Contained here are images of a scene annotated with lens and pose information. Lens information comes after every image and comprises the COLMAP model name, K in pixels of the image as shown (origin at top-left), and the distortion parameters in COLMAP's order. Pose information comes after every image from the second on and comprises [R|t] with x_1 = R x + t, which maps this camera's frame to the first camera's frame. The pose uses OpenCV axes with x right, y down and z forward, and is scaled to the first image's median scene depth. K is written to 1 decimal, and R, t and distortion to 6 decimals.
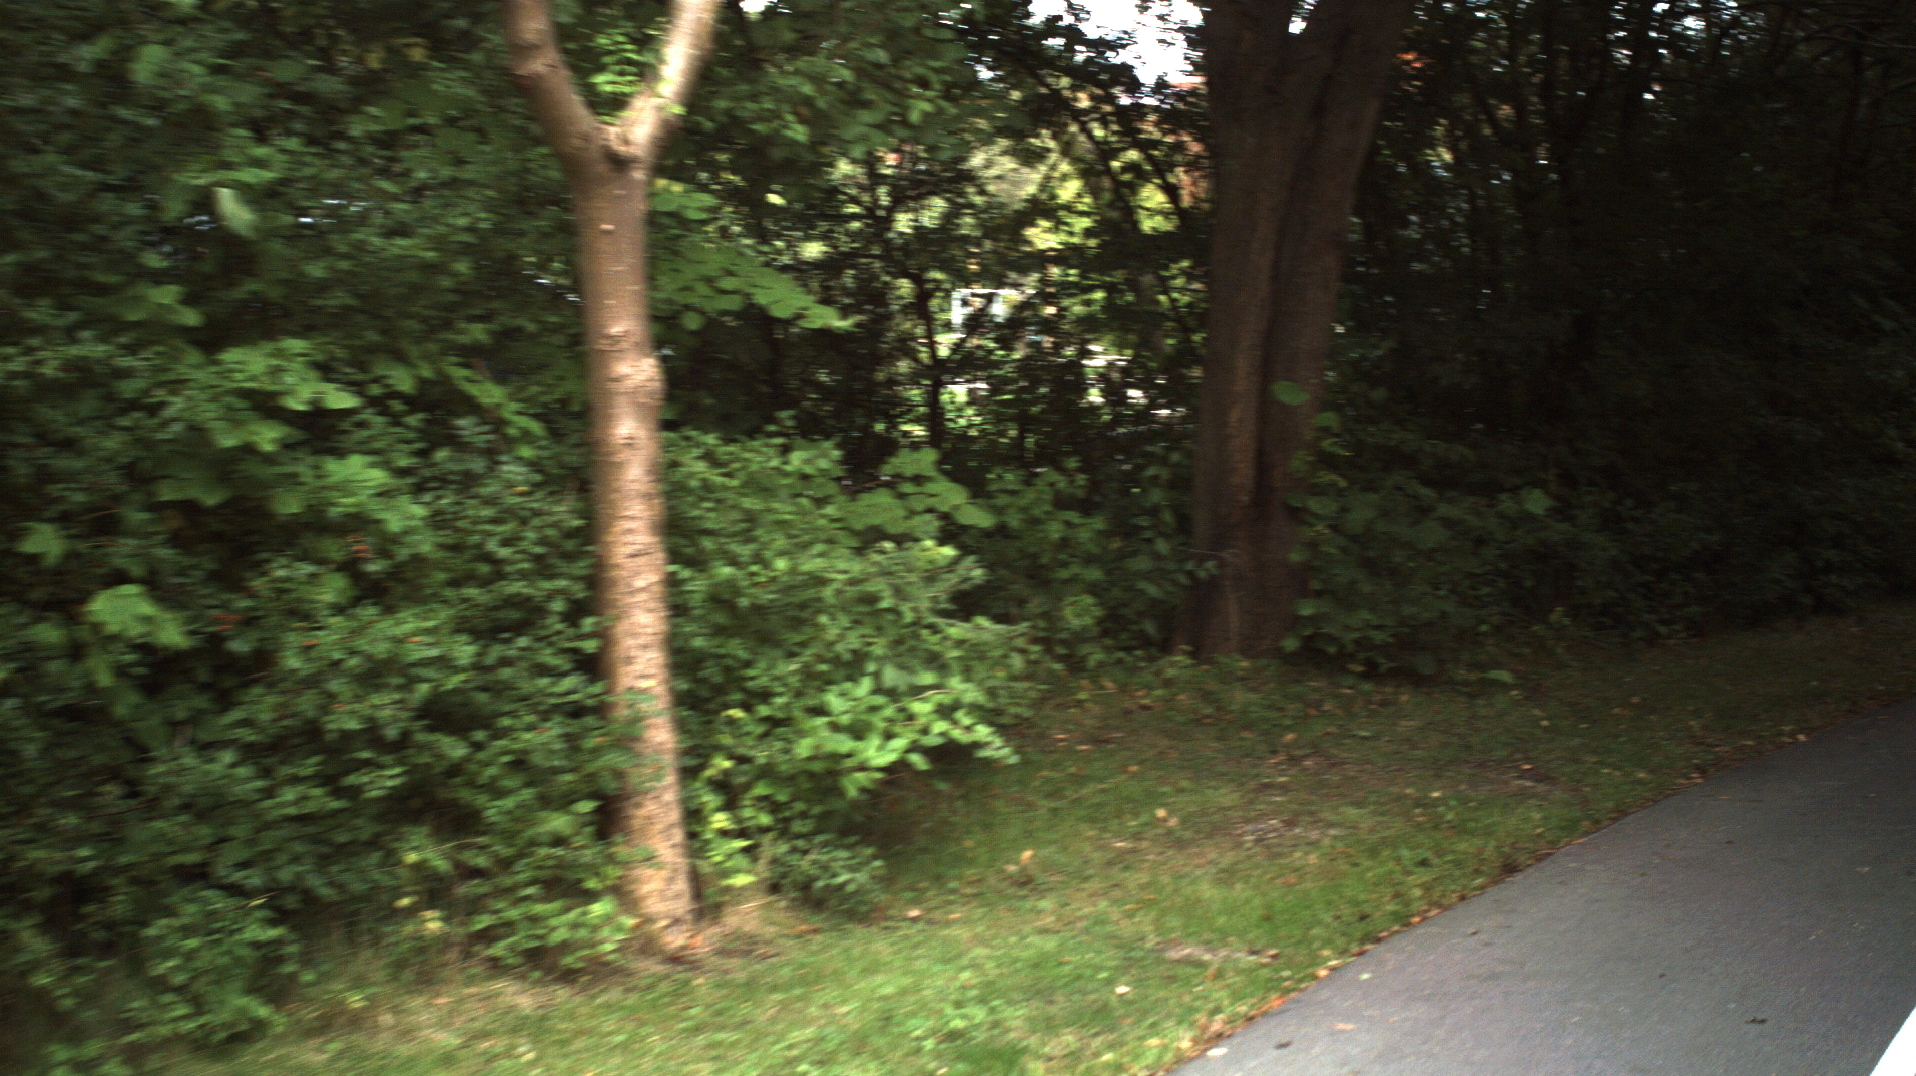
lens RADIAL K [[3303.7, 0, 958.5], [0, 3303.7, 536.9], [0, 0, 1]] dist [-0.277267, 0.000000]
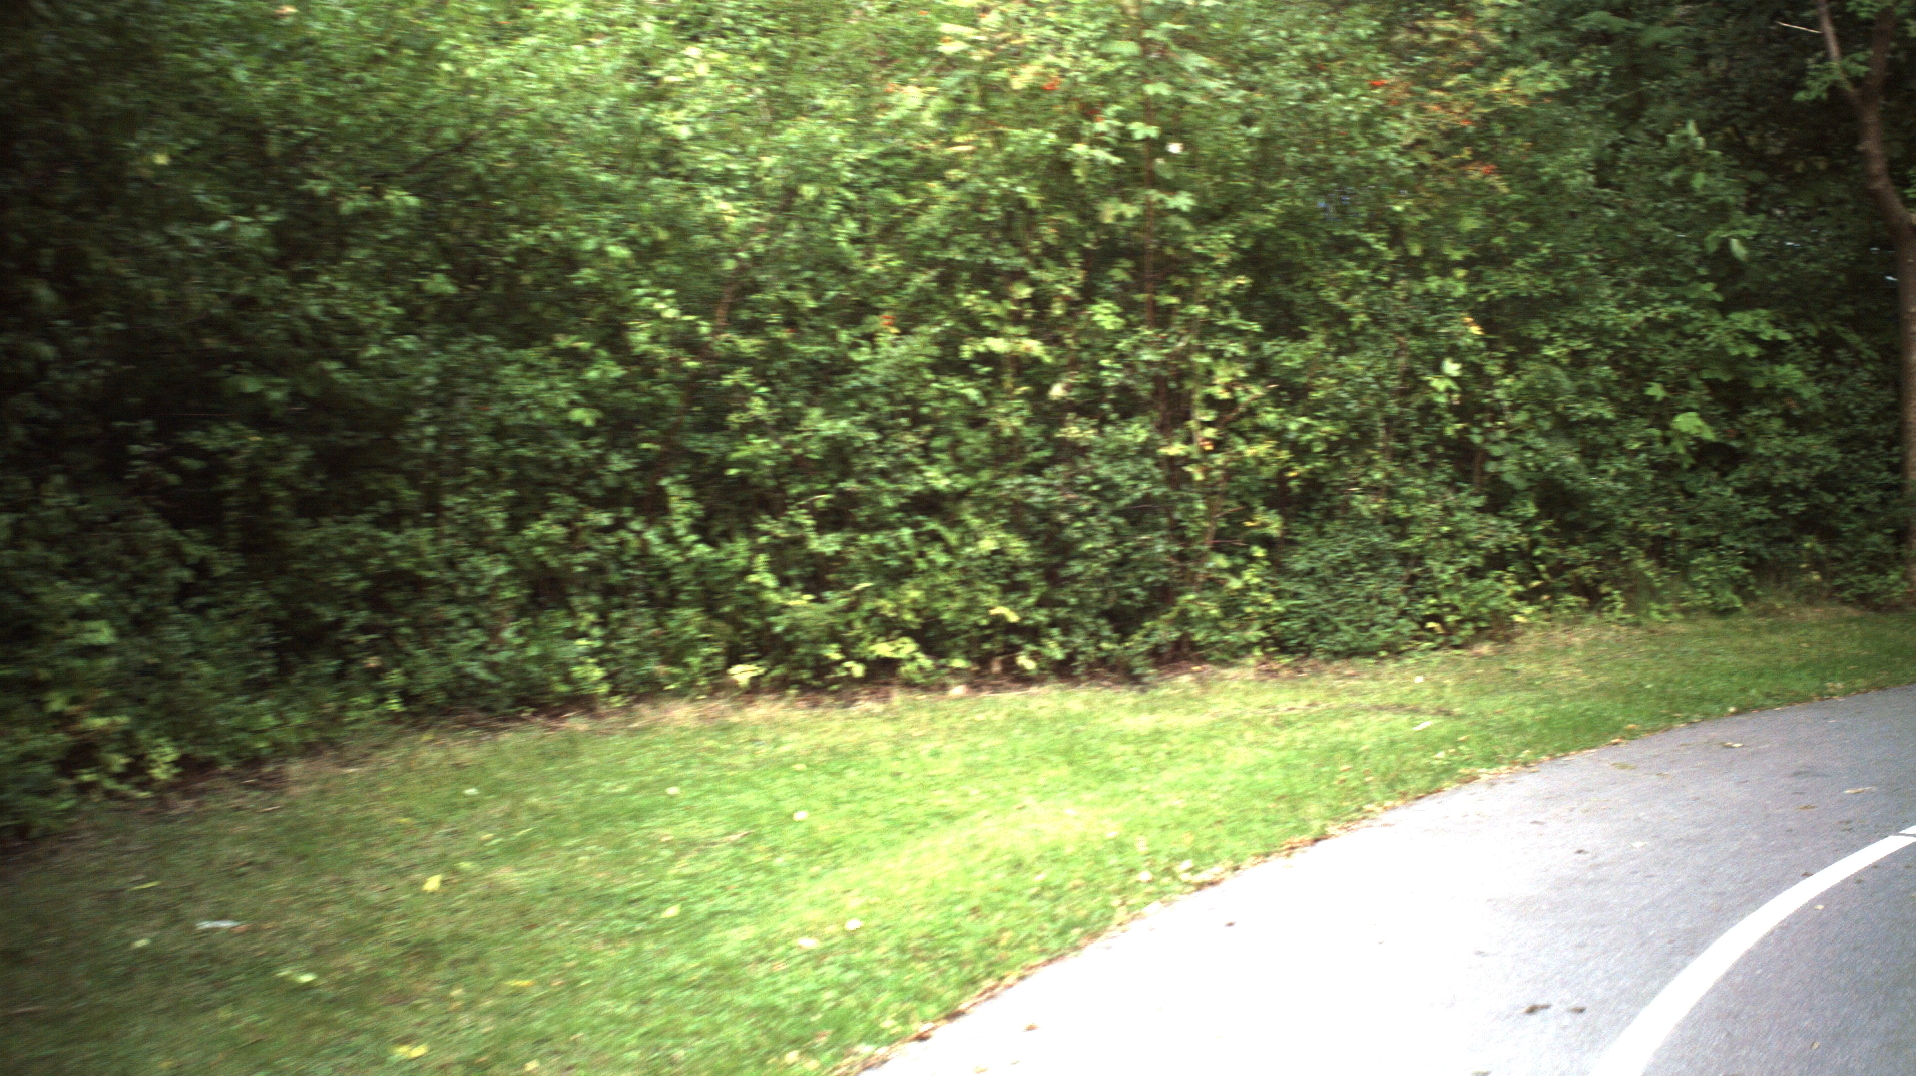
lens RADIAL K [[3303.7, 0, 963.0], [0, 3303.7, 523.0], [0, 0, 1]] dist [-0.277267, 0.000000]
pose [[0.913747, 0.041192, -0.404190, 0.197787], [-0.042330, 0.999085, 0.006125, 0.095551], [0.404073, 0.011512, 0.914654, -1.247802]]
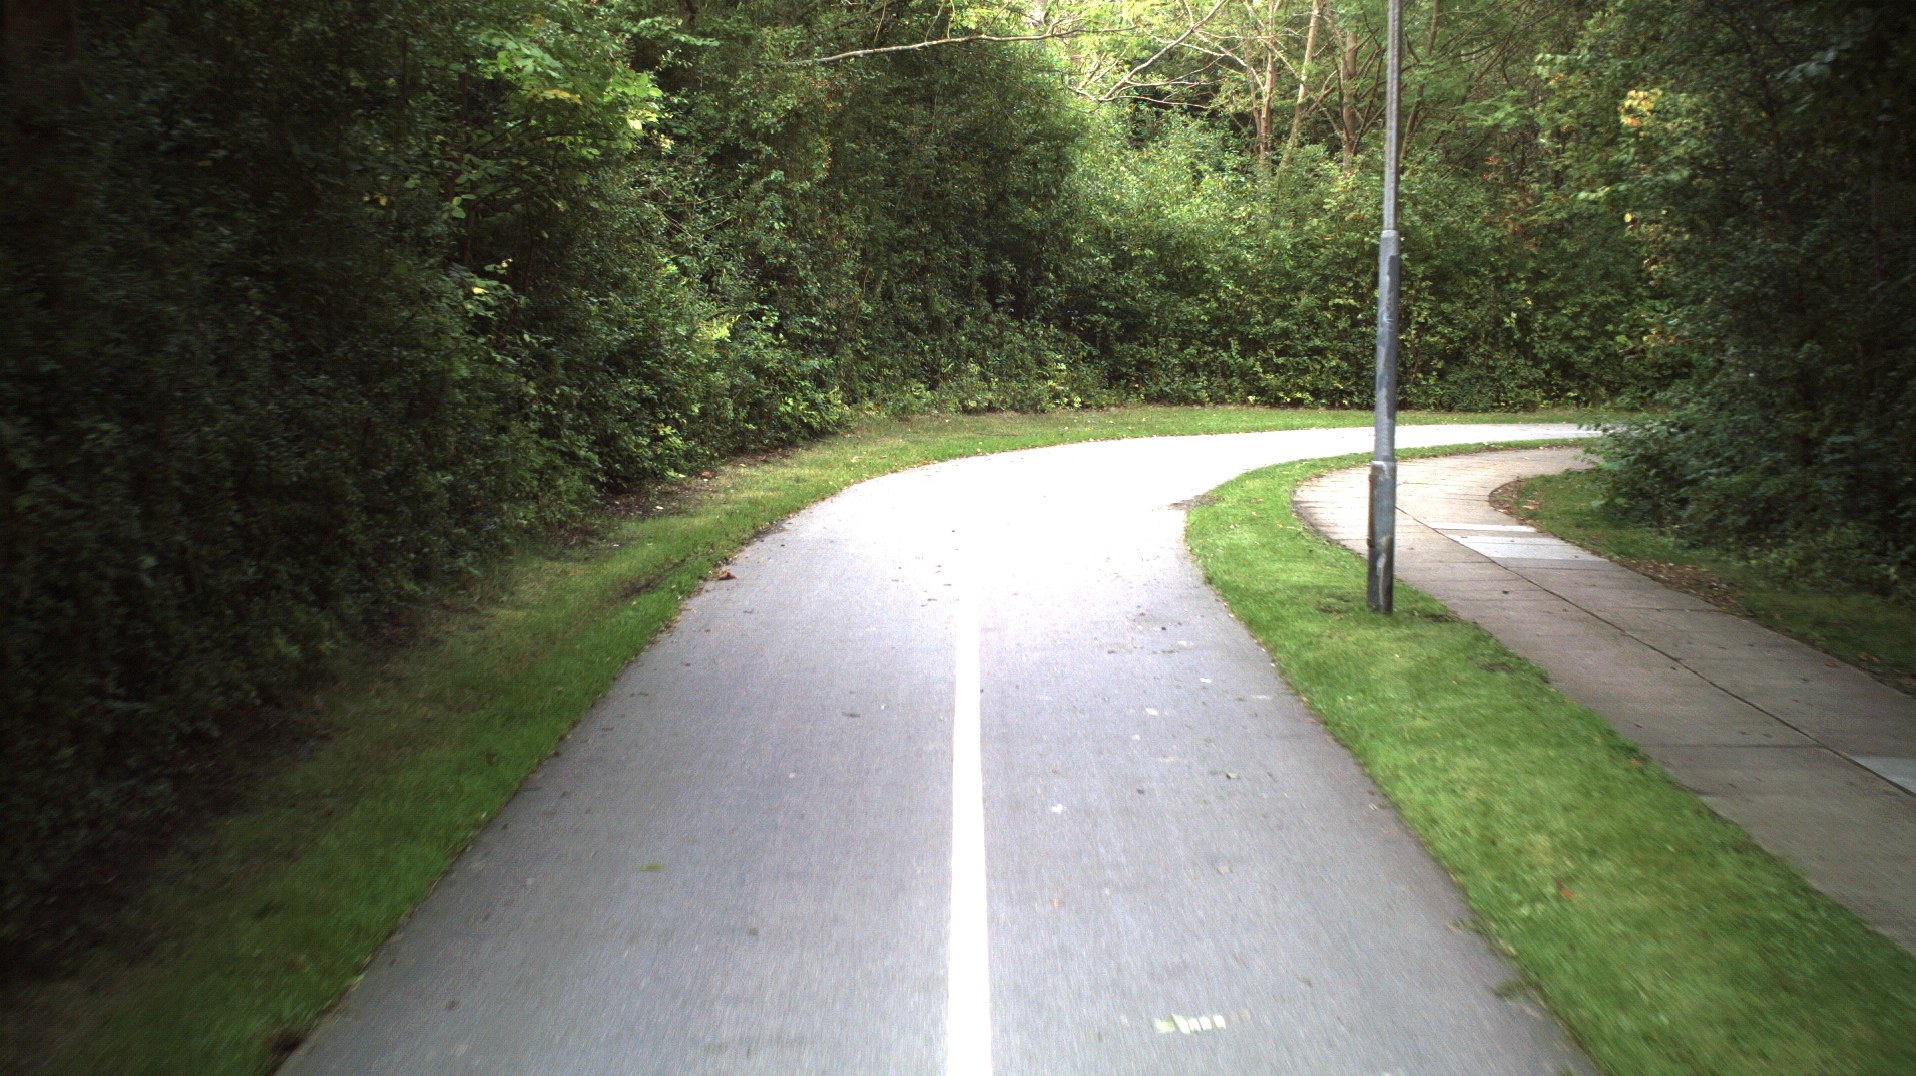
lens RADIAL K [[3303.7, 0, 961.1], [0, 3303.7, 545.6], [0, 0, 1]] dist [-0.277267, 0.000000]
pose [[0.779883, 0.074921, -0.621425, 2.523683], [-0.075474, 0.996823, 0.025460, 0.333755], [0.621358, 0.027045, 0.783060, -4.417478]]
